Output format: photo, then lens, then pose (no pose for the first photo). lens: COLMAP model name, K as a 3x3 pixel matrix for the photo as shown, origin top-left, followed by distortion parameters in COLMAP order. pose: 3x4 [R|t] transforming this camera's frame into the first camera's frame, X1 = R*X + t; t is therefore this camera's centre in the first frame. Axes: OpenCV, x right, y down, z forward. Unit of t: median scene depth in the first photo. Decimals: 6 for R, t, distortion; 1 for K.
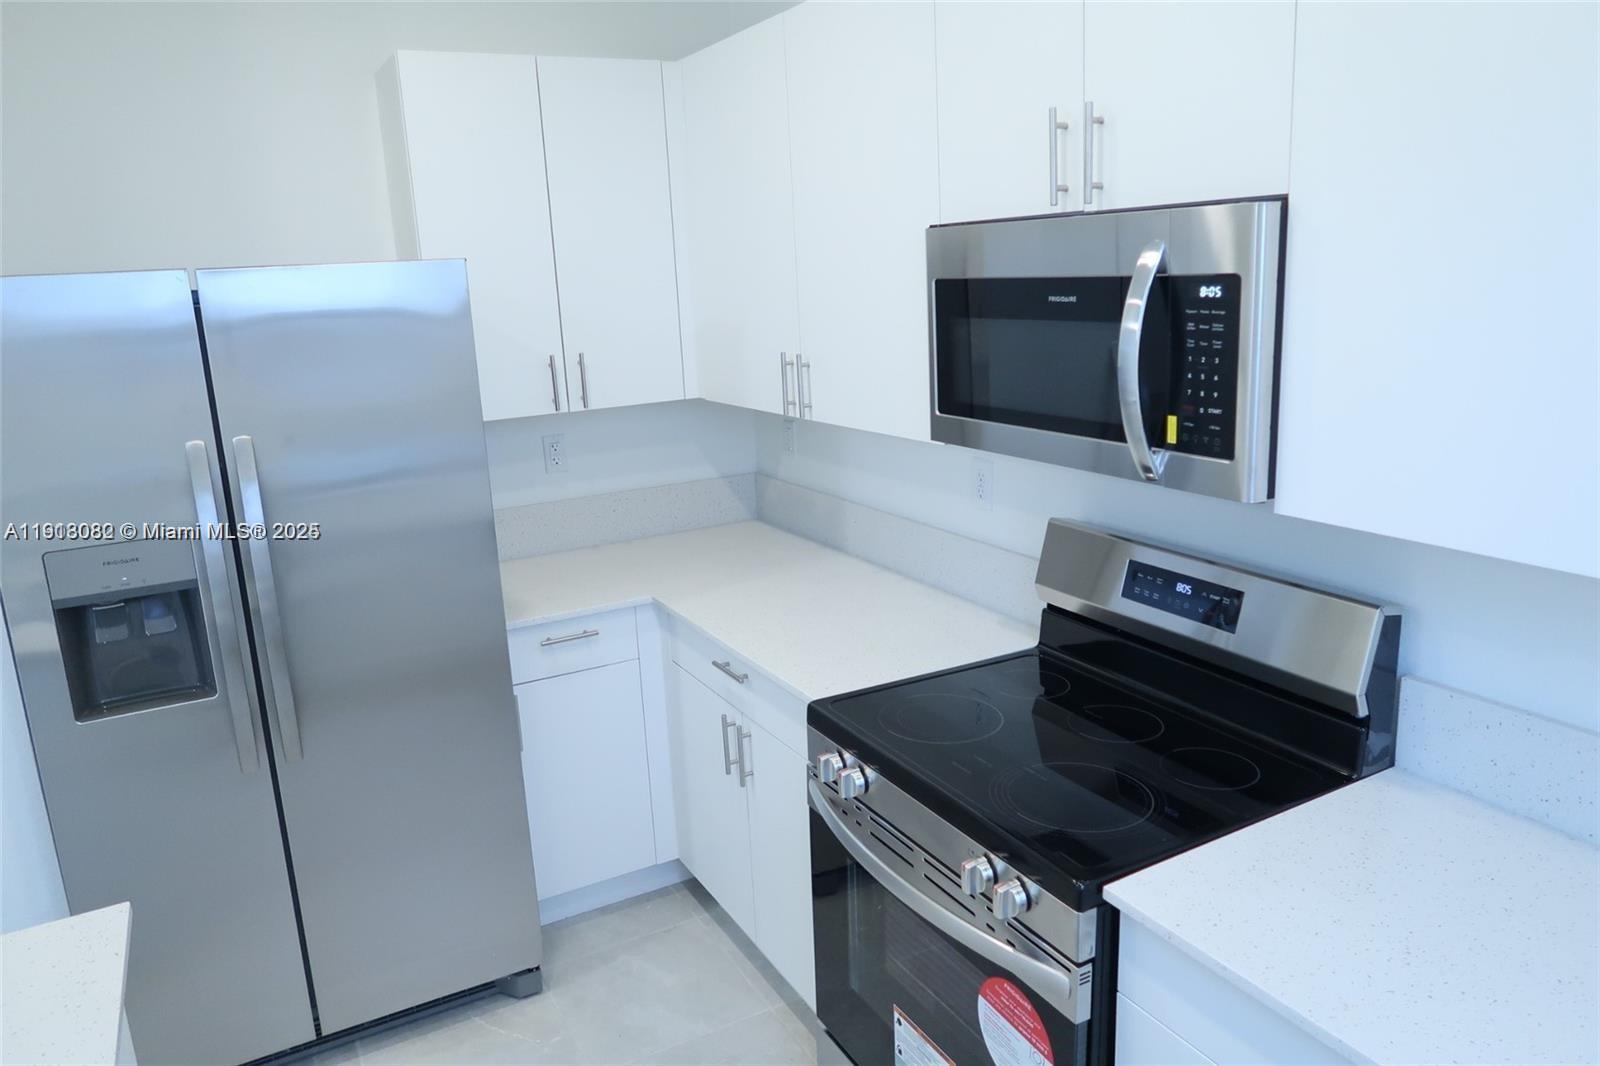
lens RADIAL K [[1101.9, 0, 804.4], [0, 1101.9, 526.2], [0, 0, 1]] dist [-0.024998, 0.007934]
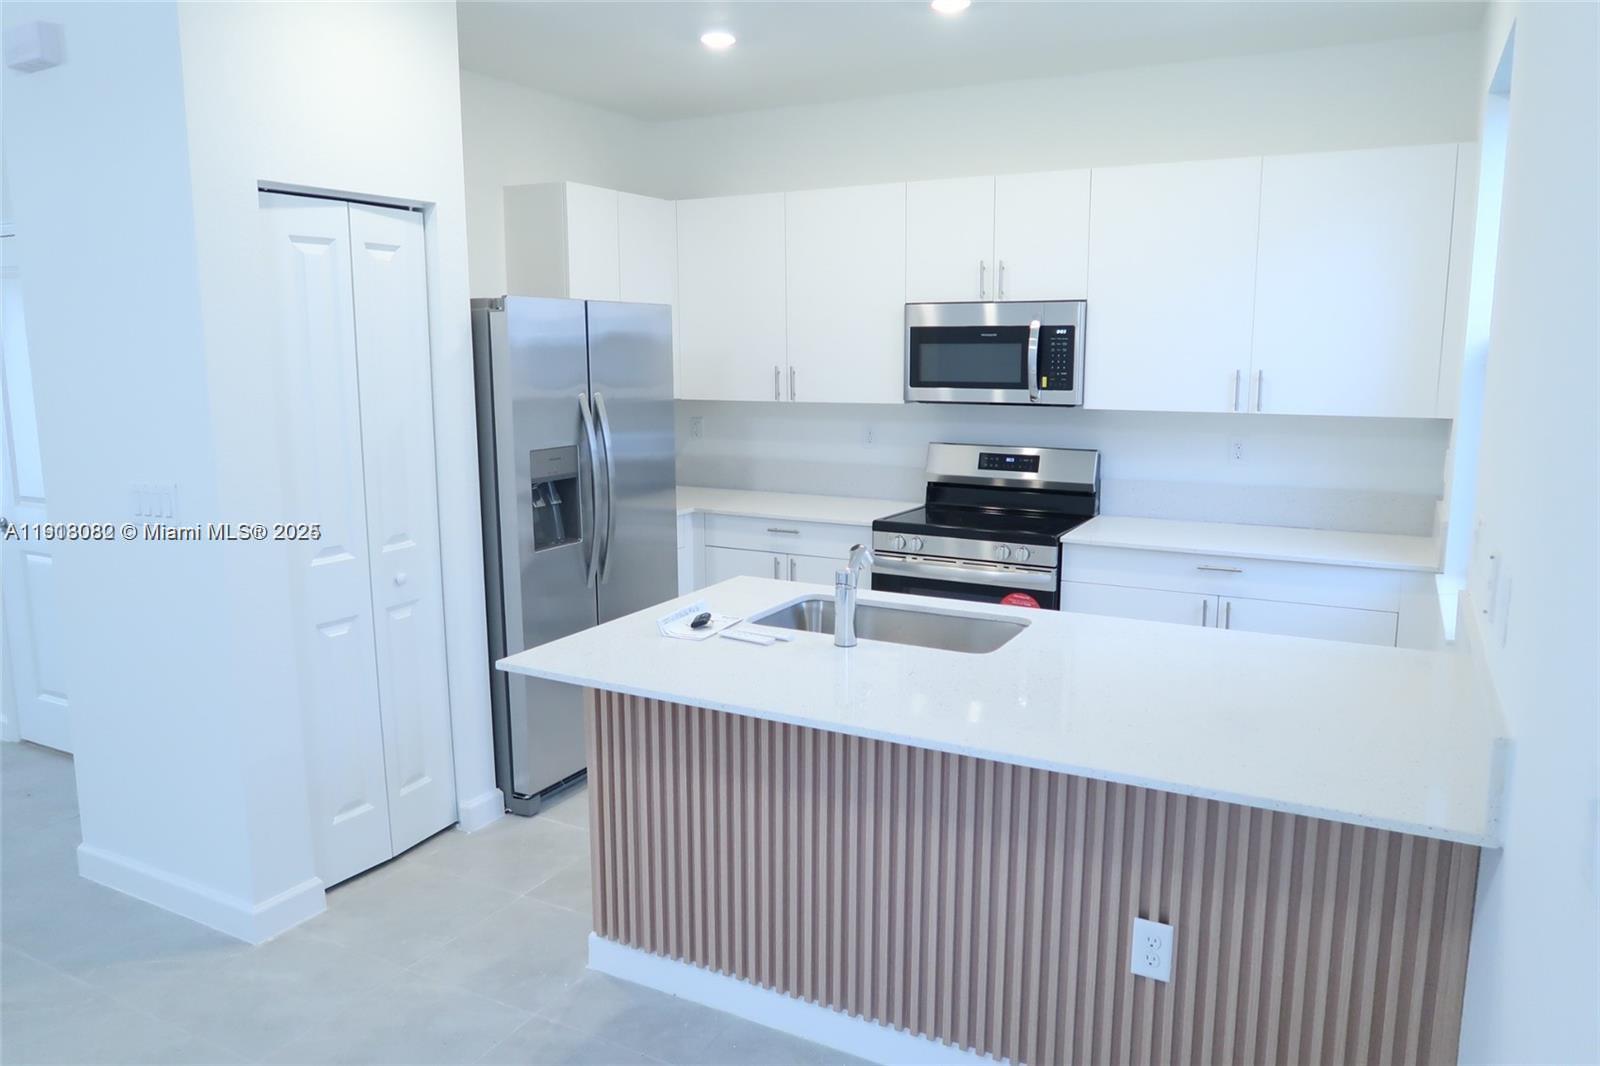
lens RADIAL K [[1101.9, 0, 804.4], [0, 1101.9, 526.2], [0, 0, 1]] dist [-0.024998, 0.007934]
pose [[0.838580, -0.044759, 0.542937, -1.691851], [0.091295, 0.994071, -0.059057, 0.381236], [-0.537074, 0.099091, 0.837695, -0.949390]]
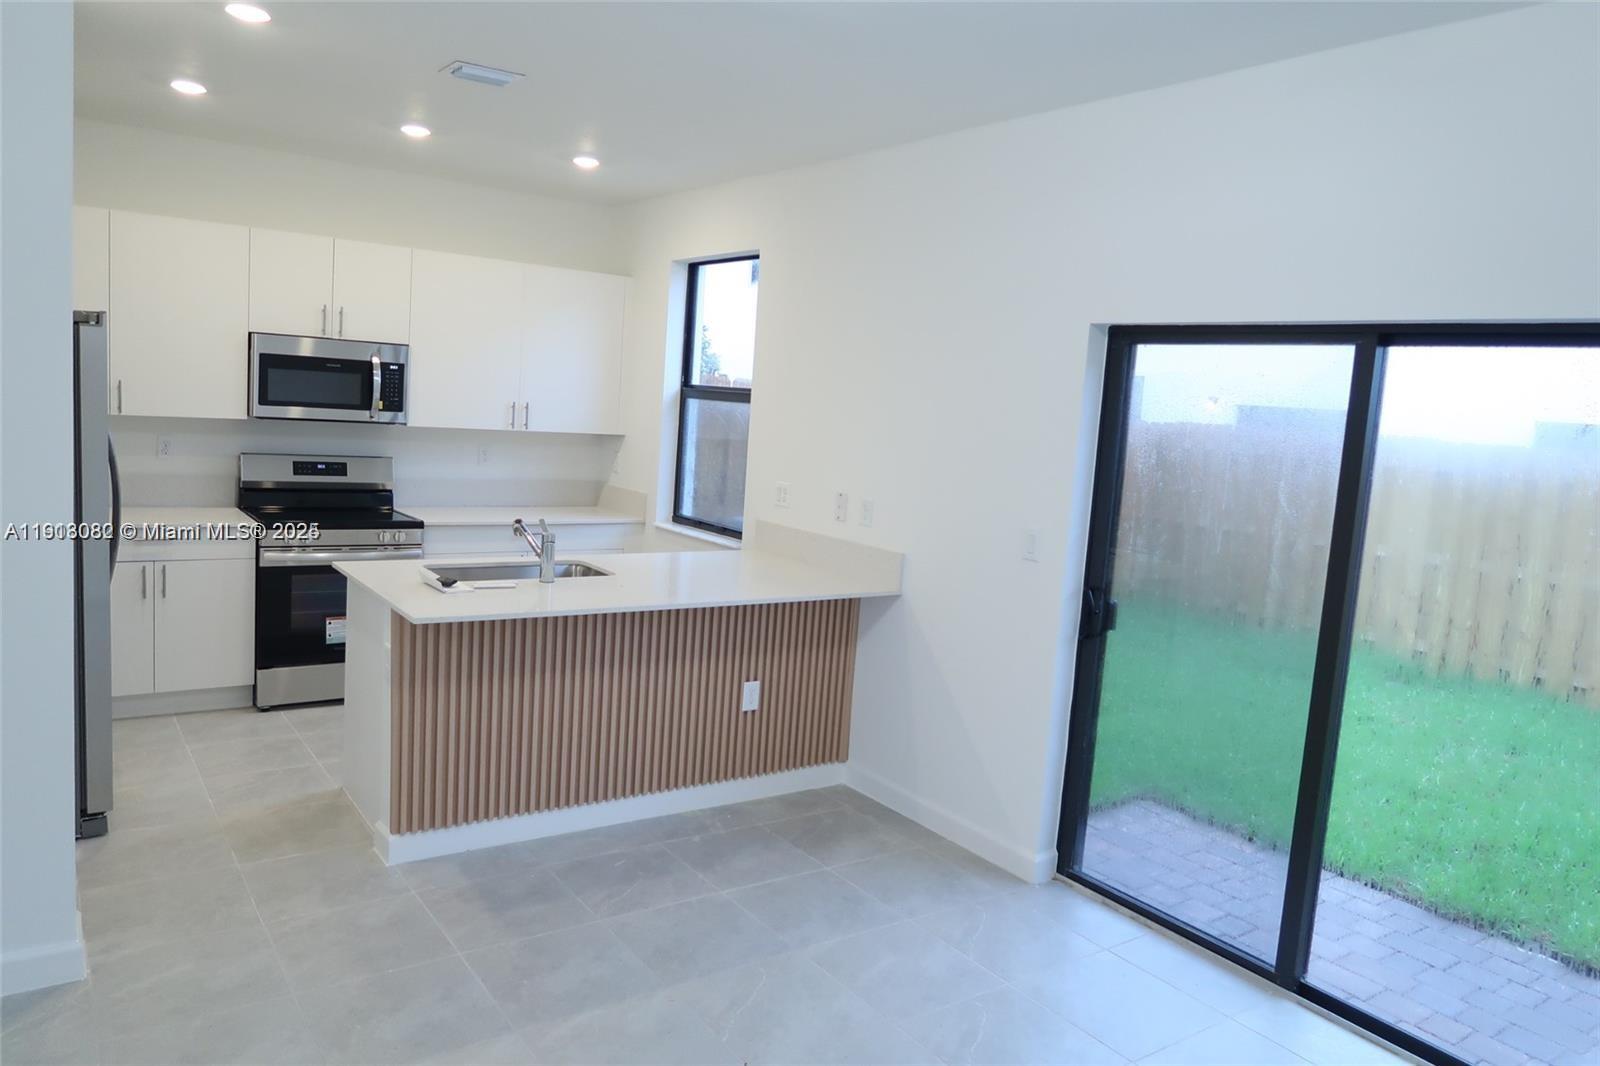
lens RADIAL K [[1101.9, 0, 804.4], [0, 1101.9, 526.2], [0, 0, 1]] dist [-0.024998, 0.007934]
pose [[-0.123392, -0.076261, 0.989423, -3.412461], [0.167824, 0.981078, 0.096547, 0.185380], [-0.978064, 0.177962, -0.108259, 0.118701]]
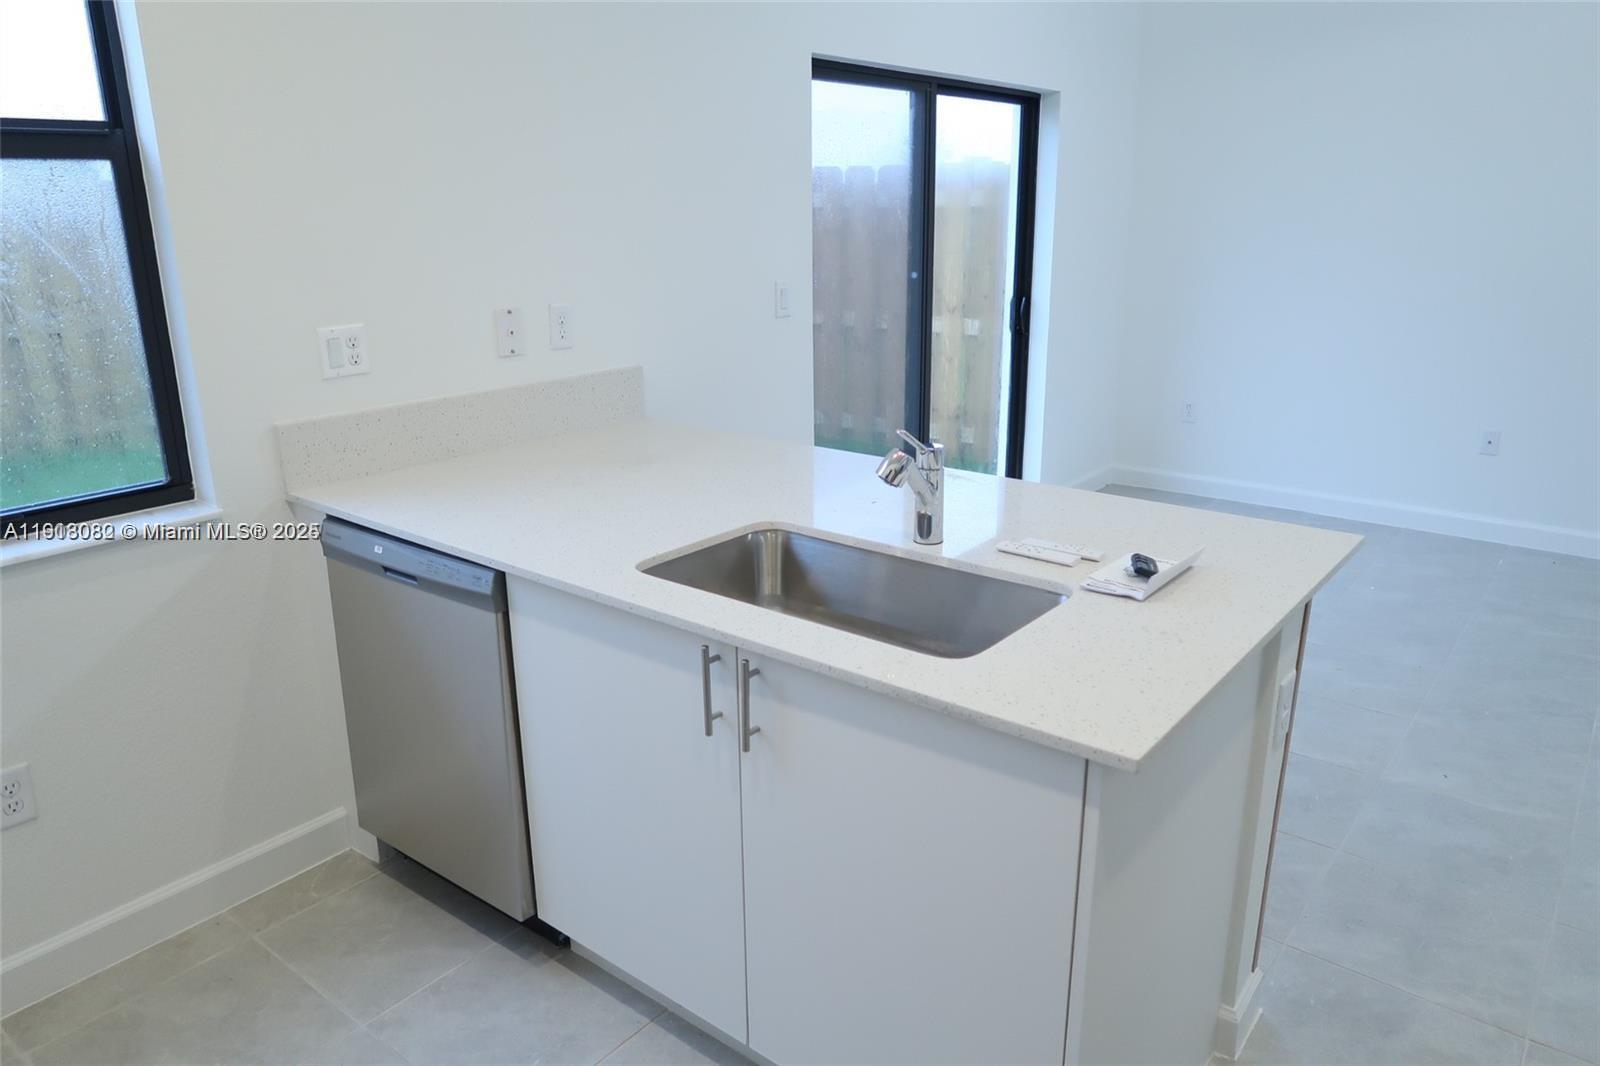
lens RADIAL K [[1101.9, 0, 804.4], [0, 1101.9, 526.2], [0, 0, 1]] dist [-0.024998, 0.007934]
pose [[-0.919320, 0.161732, -0.358740, -0.119945], [-0.045842, 0.861415, 0.505829, -0.216014], [0.390833, 0.481464, -0.784502, 1.435975]]
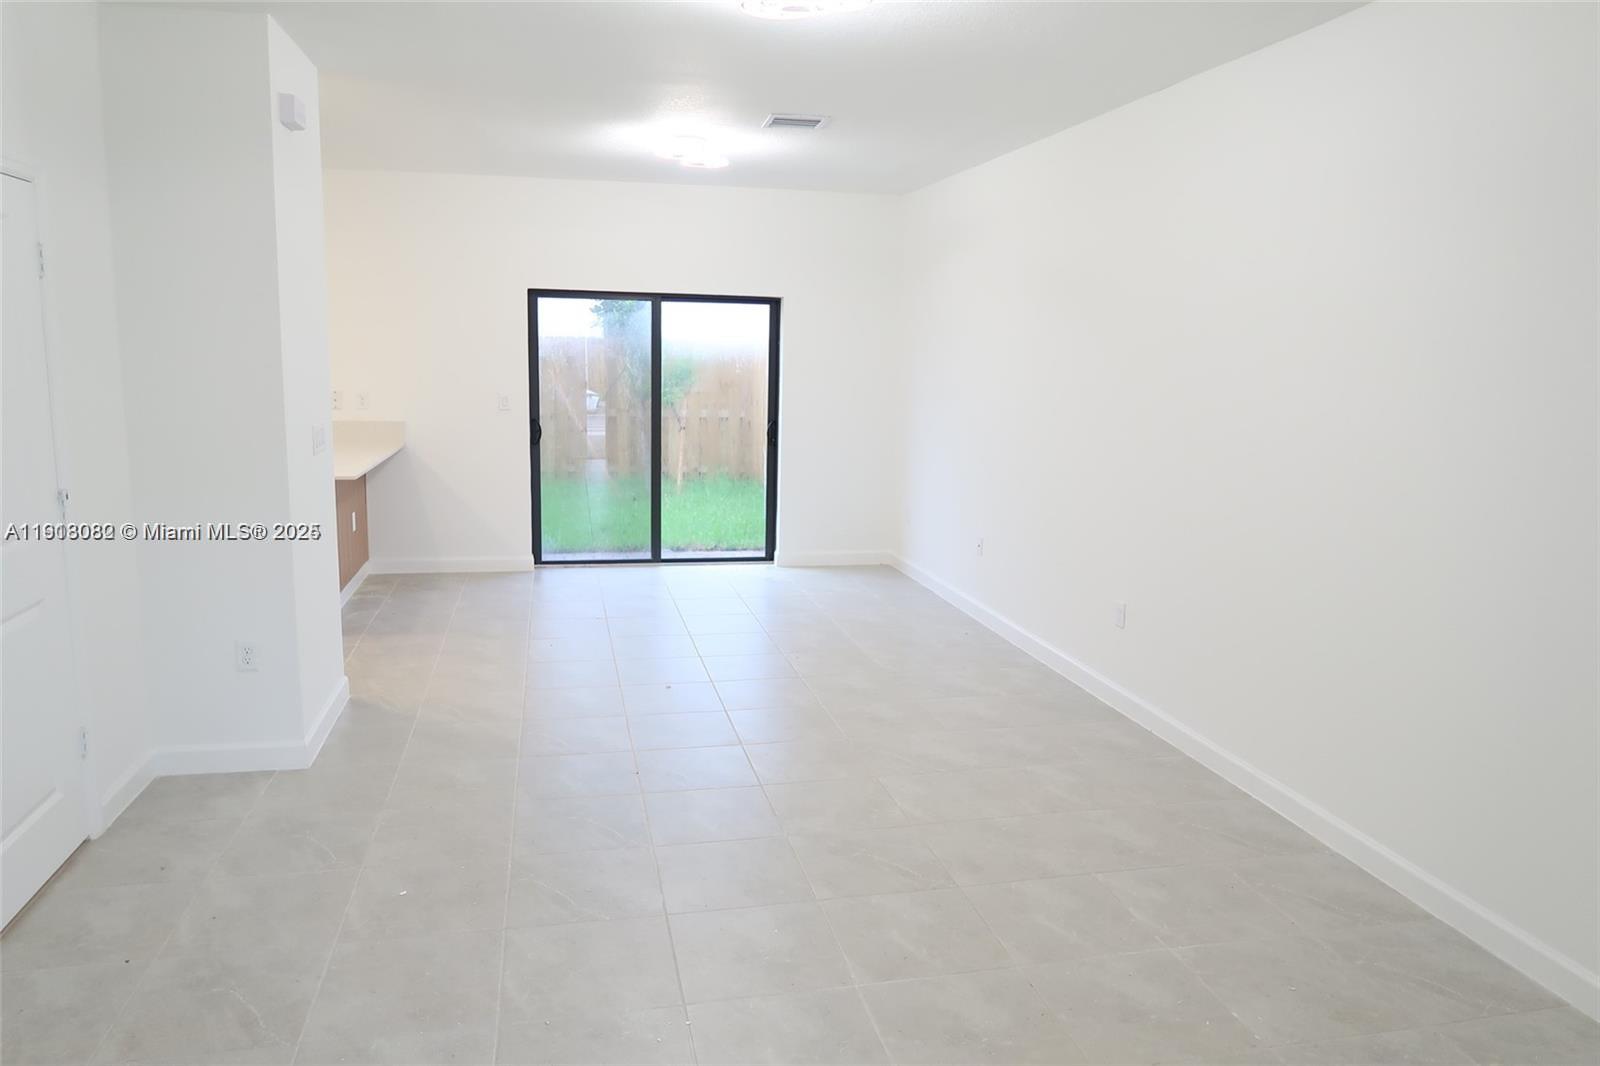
lens RADIAL K [[1101.9, 0, 804.4], [0, 1101.9, 526.2], [0, 0, 1]] dist [-0.024998, 0.007934]
pose [[-0.955607, 0.005560, 0.294591, -3.702634], [0.103691, 0.942210, 0.318573, -0.336692], [-0.275796, 0.334977, -0.900959, 3.565153]]
